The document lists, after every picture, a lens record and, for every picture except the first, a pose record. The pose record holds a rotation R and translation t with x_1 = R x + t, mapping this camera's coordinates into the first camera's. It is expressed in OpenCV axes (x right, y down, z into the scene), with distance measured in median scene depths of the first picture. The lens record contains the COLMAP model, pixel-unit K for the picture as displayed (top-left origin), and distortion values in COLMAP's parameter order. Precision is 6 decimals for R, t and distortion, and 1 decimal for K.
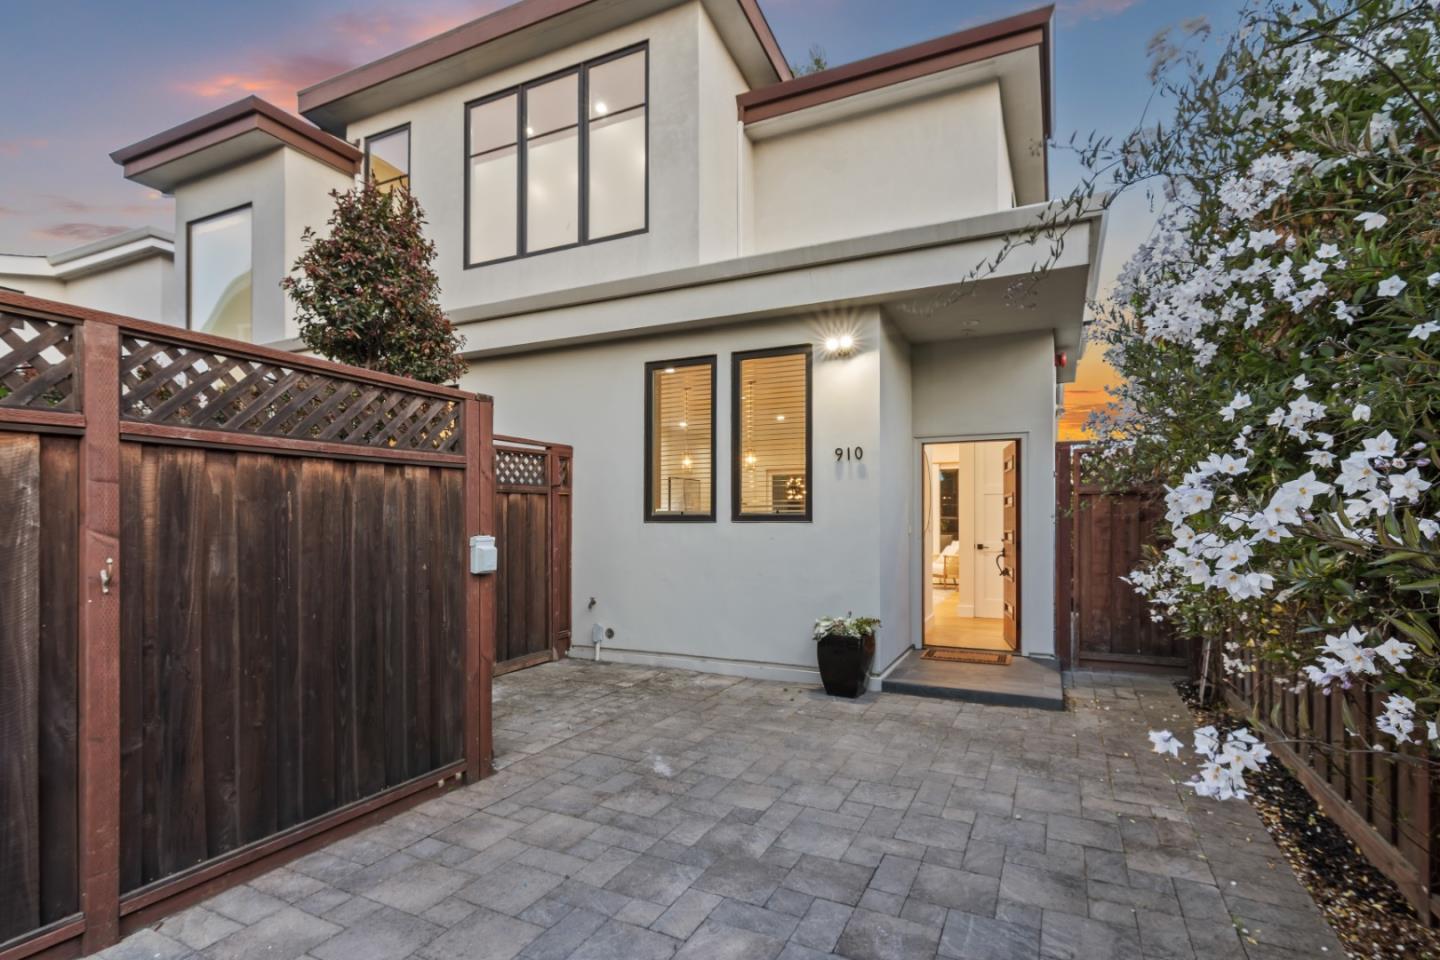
lens RADIAL K [[709.7, 0, 726.4], [0, 709.7, 520.3], [0, 0, 1]] dist [-0.000647, 0.000790]
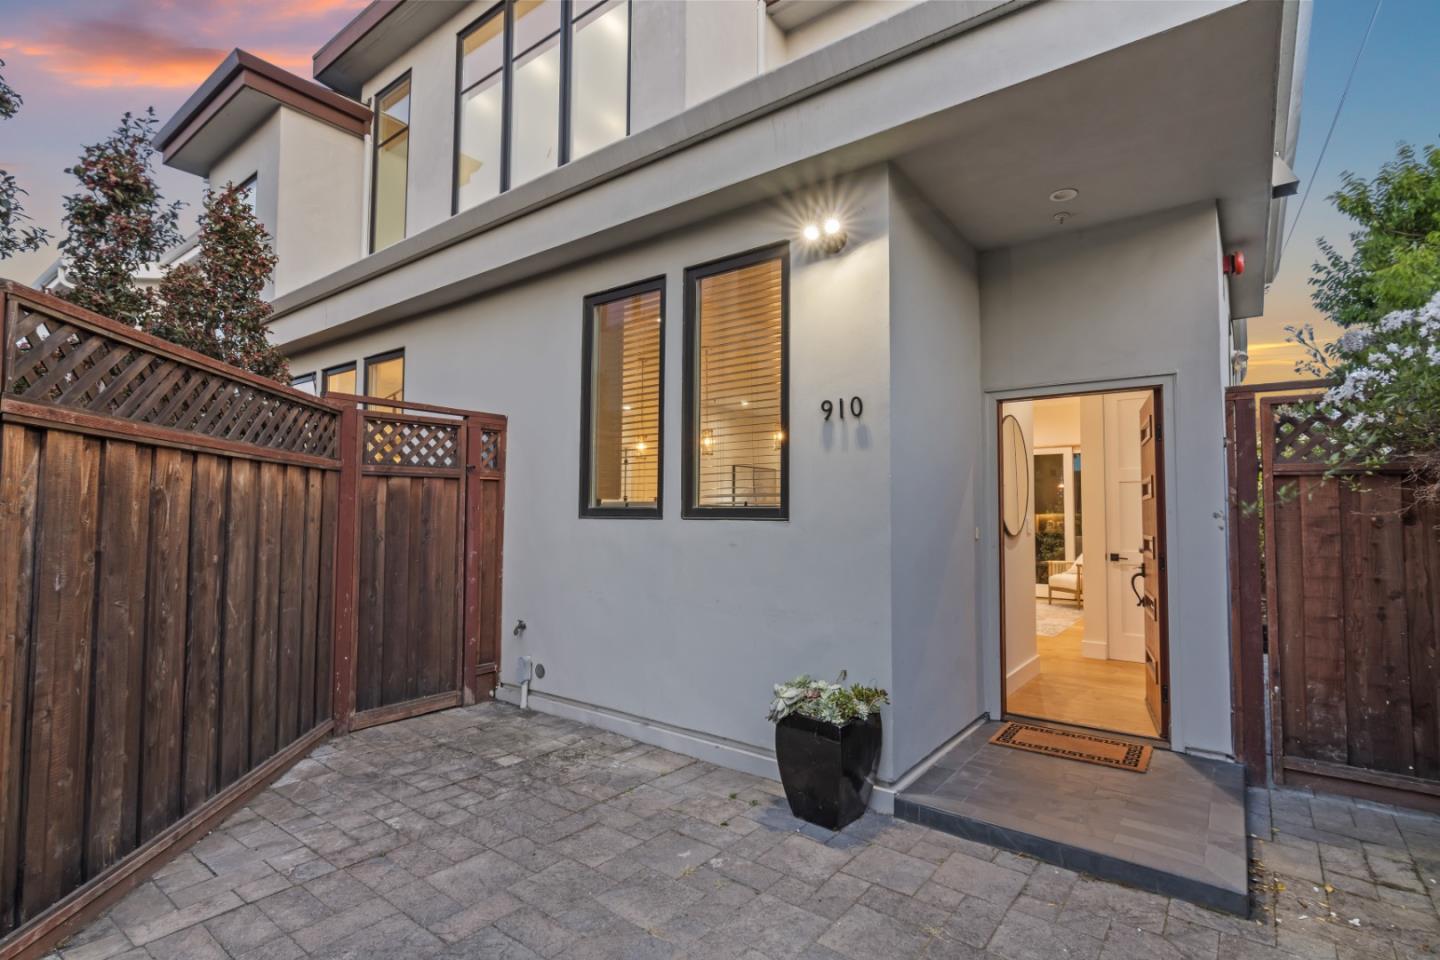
lens RADIAL K [[709.7, 0, 714.9], [0, 709.7, 478.0], [0, 0, 1]] dist [-0.000647, 0.000790]
pose [[0.978446, -0.002261, -0.206491, 0.173164], [-0.008383, 0.998681, -0.050655, -0.002132], [0.206333, 0.051294, 0.977136, 0.346238]]
